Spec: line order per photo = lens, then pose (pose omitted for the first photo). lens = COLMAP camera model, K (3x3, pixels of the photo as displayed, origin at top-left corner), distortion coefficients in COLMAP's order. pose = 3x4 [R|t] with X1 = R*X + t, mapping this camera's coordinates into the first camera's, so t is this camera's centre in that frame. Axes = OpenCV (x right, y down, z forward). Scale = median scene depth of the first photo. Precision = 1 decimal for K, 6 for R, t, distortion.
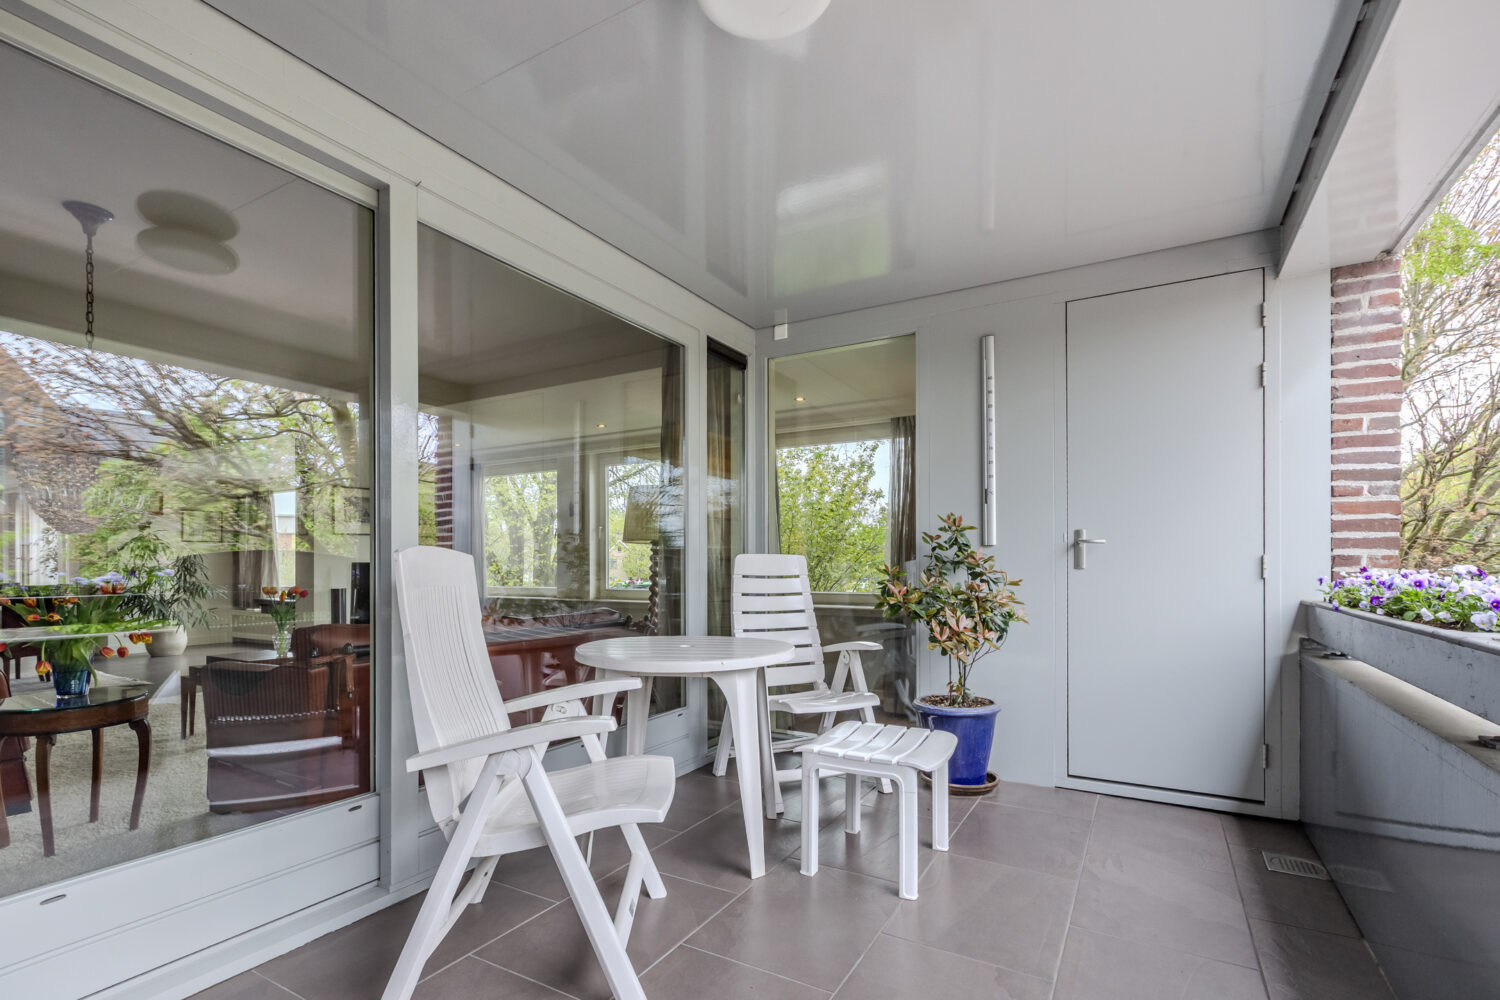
lens RADIAL K [[696.7, 0, 750.8], [0, 696.7, 566.5], [0, 0, 1]] dist [-0.000659, -0.000154]
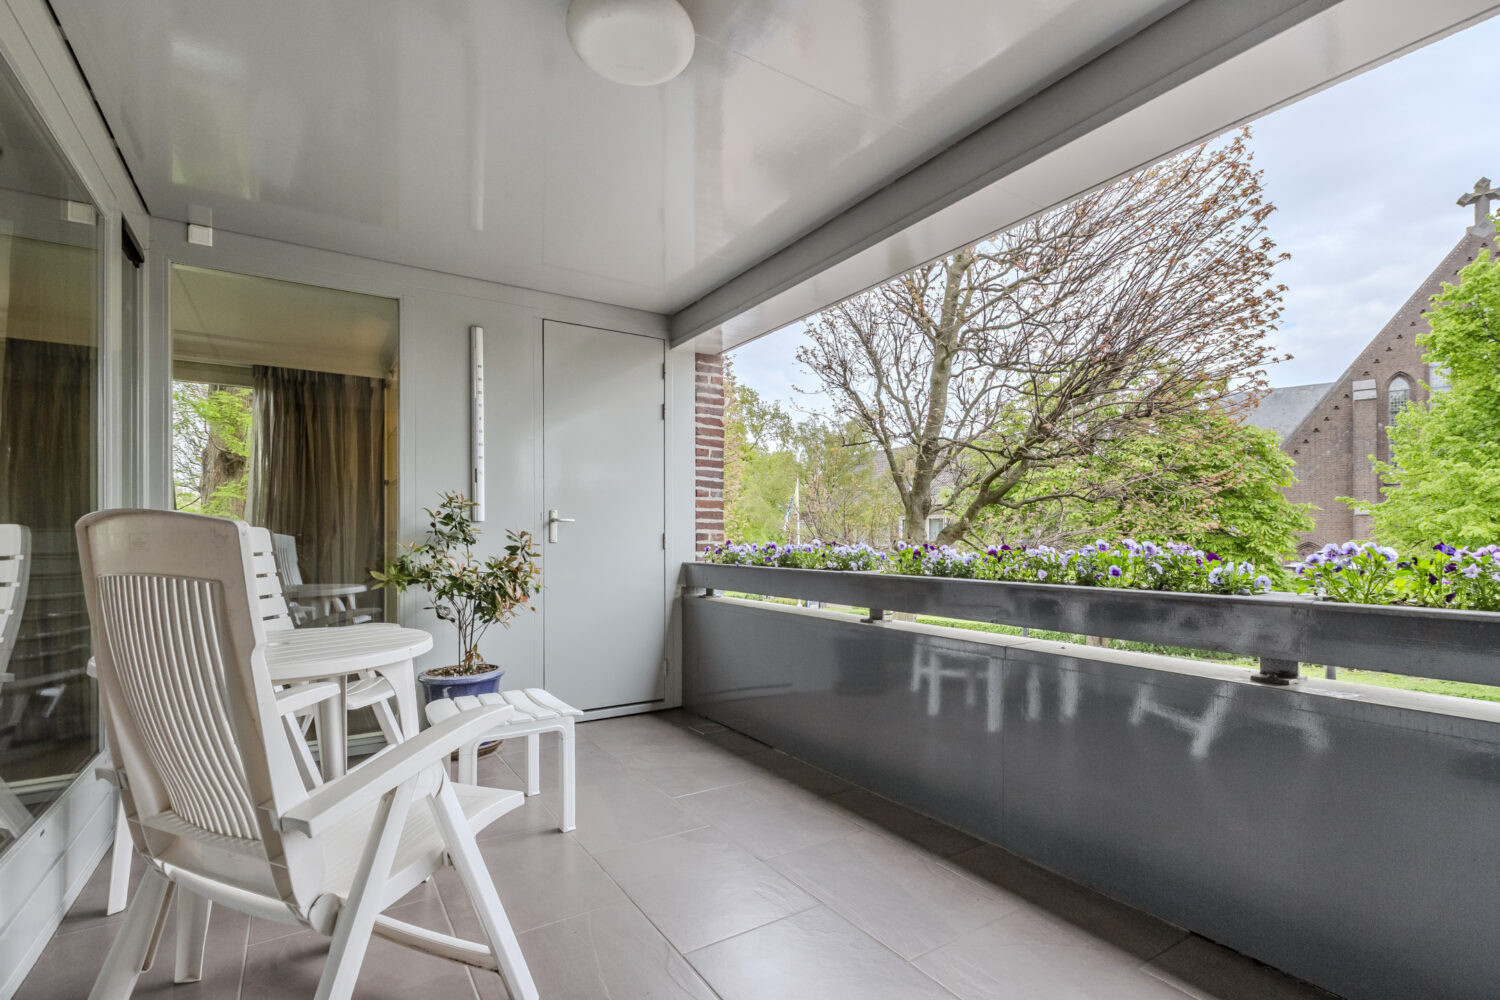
lens RADIAL K [[687.5, 0, 750.7], [0, 687.5, 539.2], [0, 0, 1]] dist [0.002777, -0.000357]
pose [[0.458972, 0.000490, 0.888451, -0.499178], [0.004870, 0.999983, -0.003067, 0.003054], [-0.888437, 0.005734, 0.458962, 0.168514]]
